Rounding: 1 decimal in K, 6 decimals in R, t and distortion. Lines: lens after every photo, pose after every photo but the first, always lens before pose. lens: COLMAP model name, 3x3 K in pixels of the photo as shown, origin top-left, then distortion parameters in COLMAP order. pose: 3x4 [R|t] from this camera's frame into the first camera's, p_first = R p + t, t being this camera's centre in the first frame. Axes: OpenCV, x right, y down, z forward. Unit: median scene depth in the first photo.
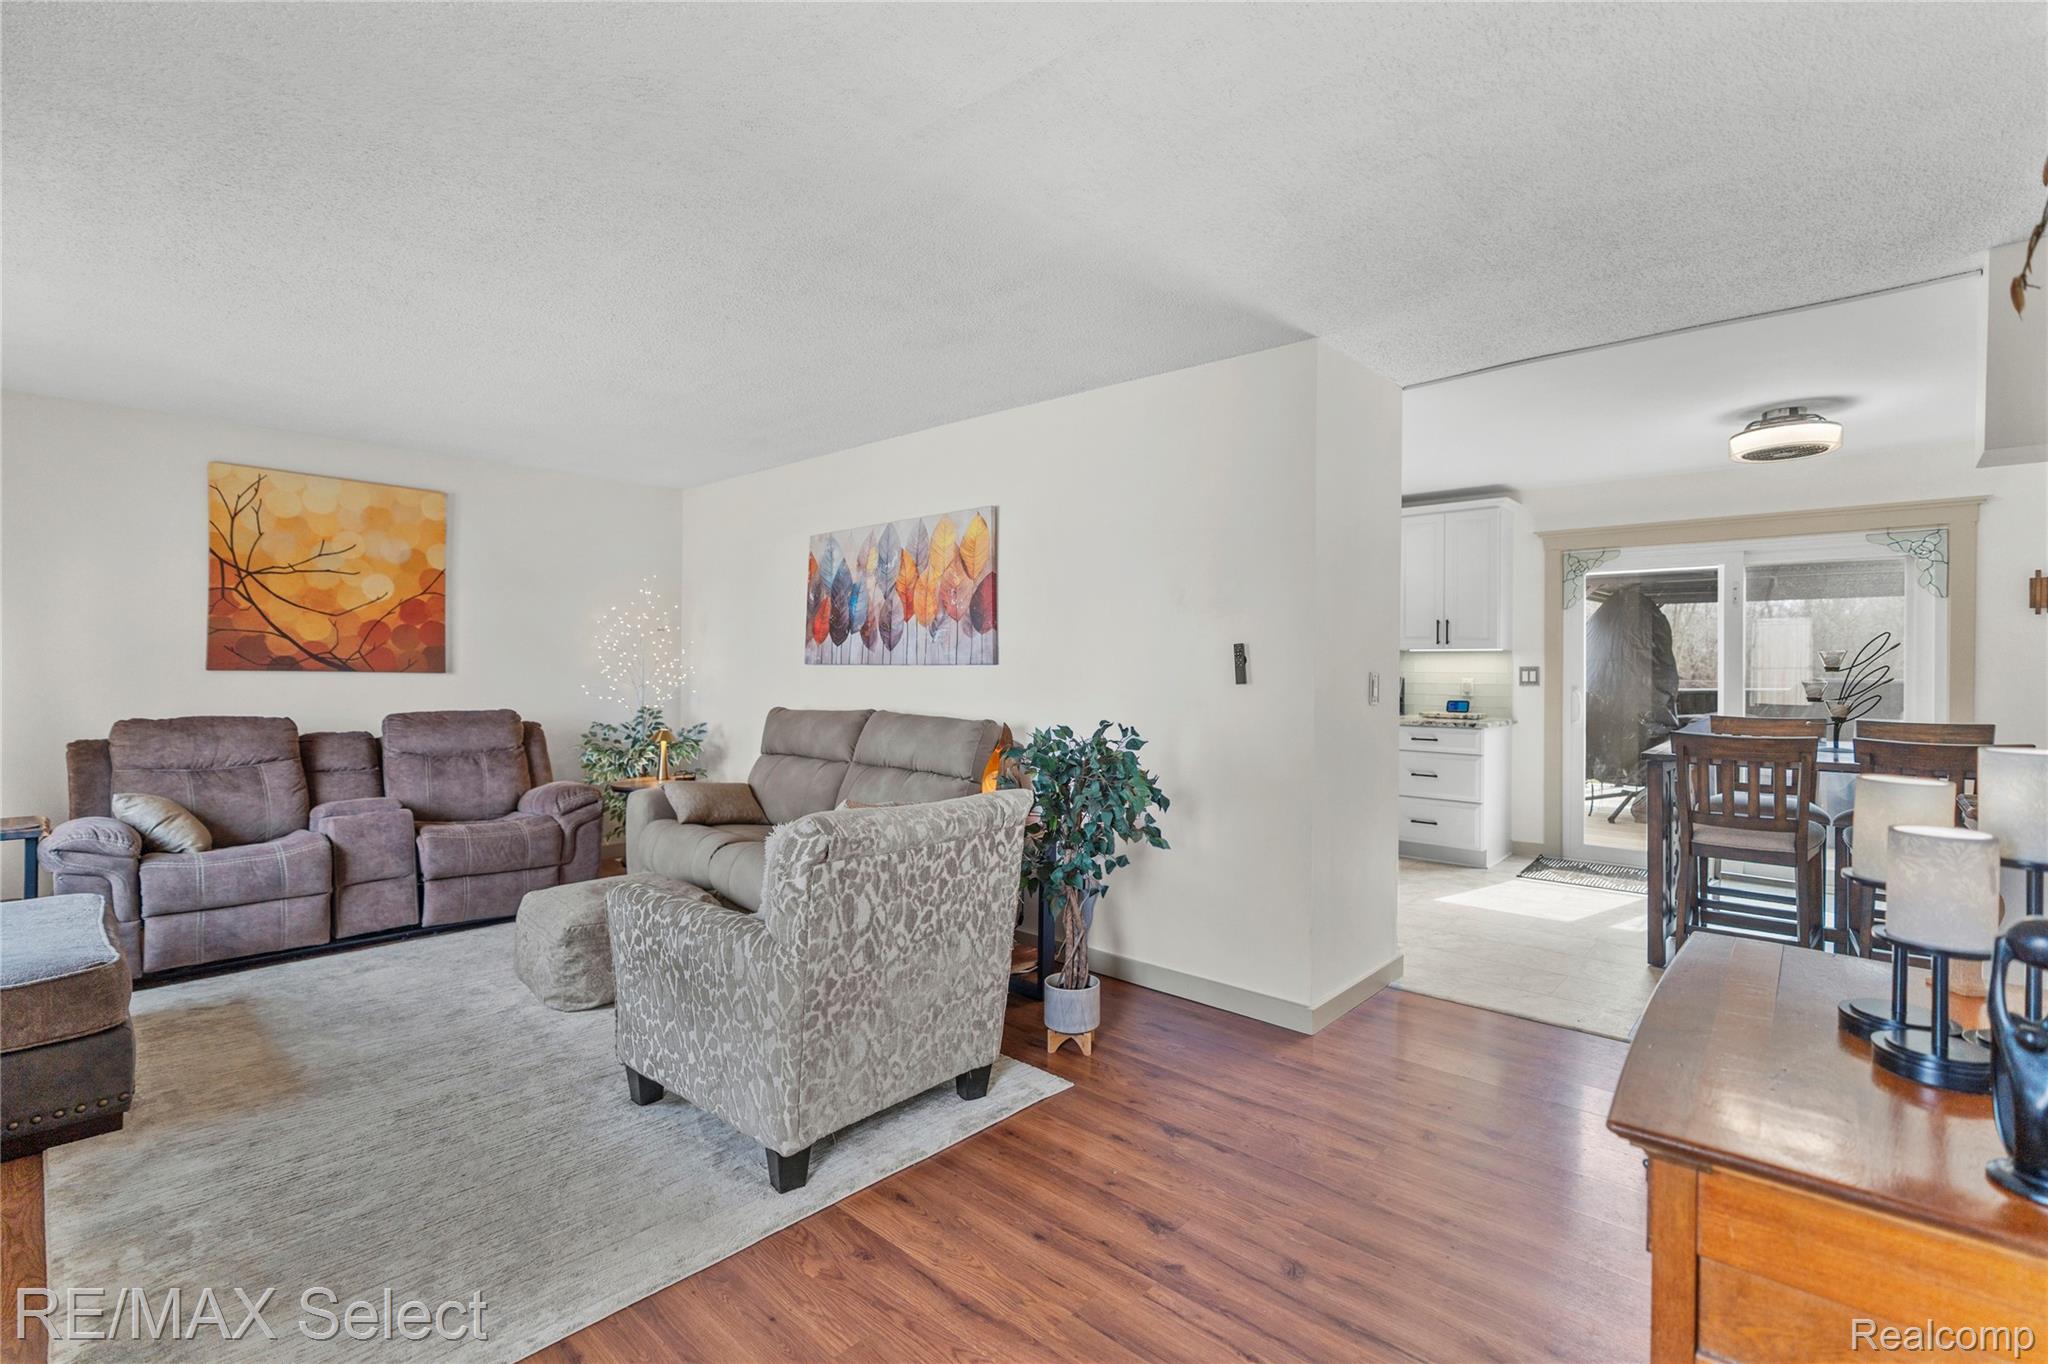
lens RADIAL K [[924.8, 0, 1034.6], [0, 924.8, 670.8], [0, 0, 1]] dist [-0.008562, 0.004630]
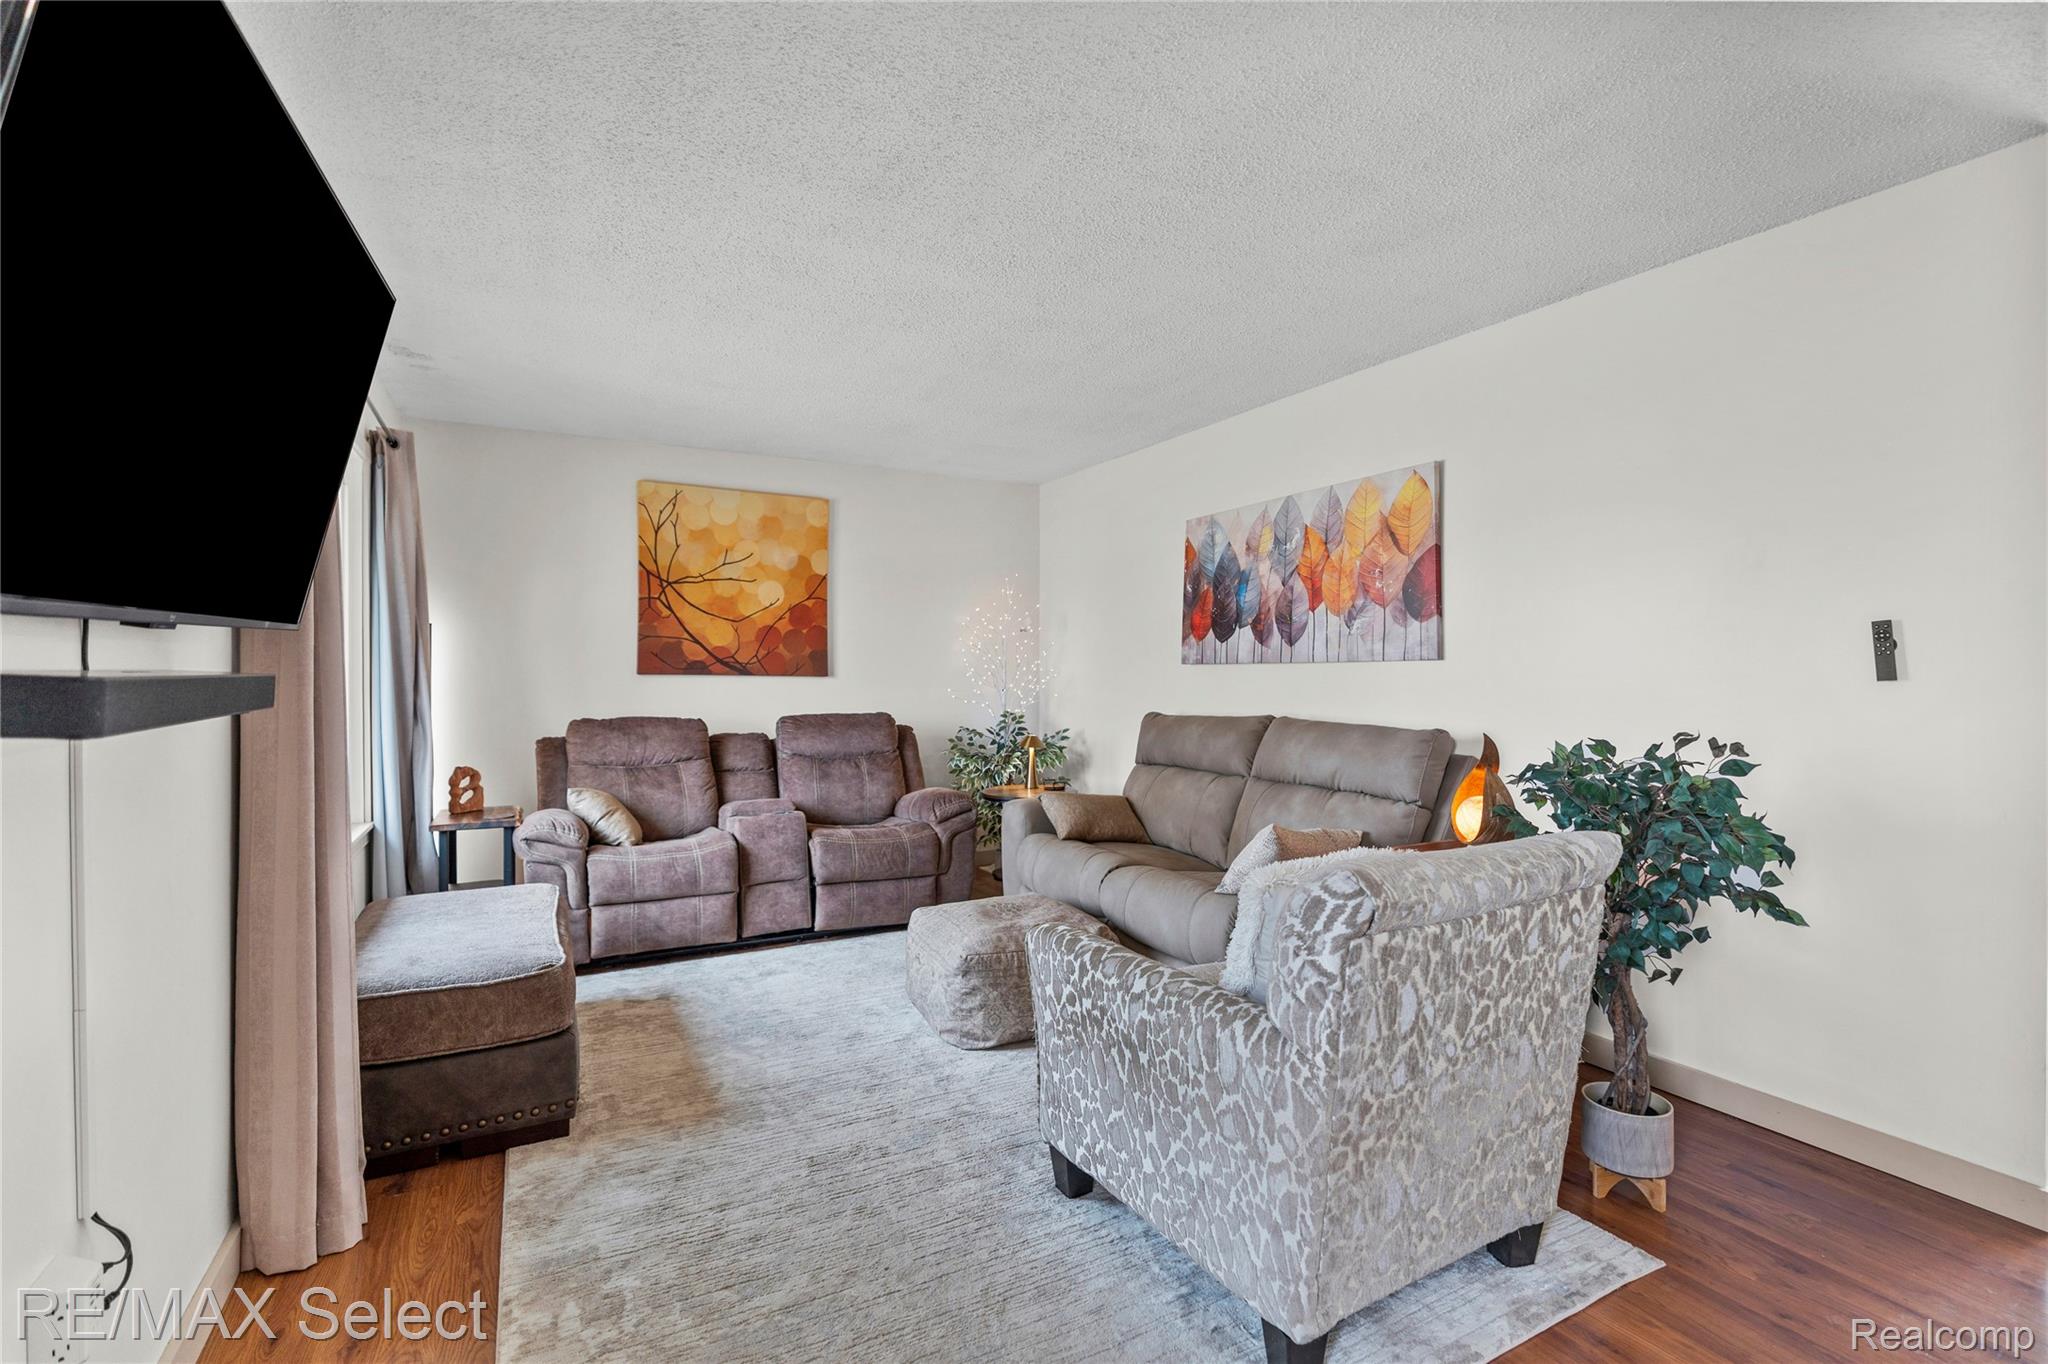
lens RADIAL K [[917.8, 0, 1033.5], [0, 917.8, 683.3], [0, 0, 1]] dist [-0.014423, 0.007246]
pose [[0.946891, -0.003608, -0.321533, -0.136223], [0.005258, 0.999977, 0.004263, 0.009188], [0.321510, -0.005727, 0.946889, 0.158534]]
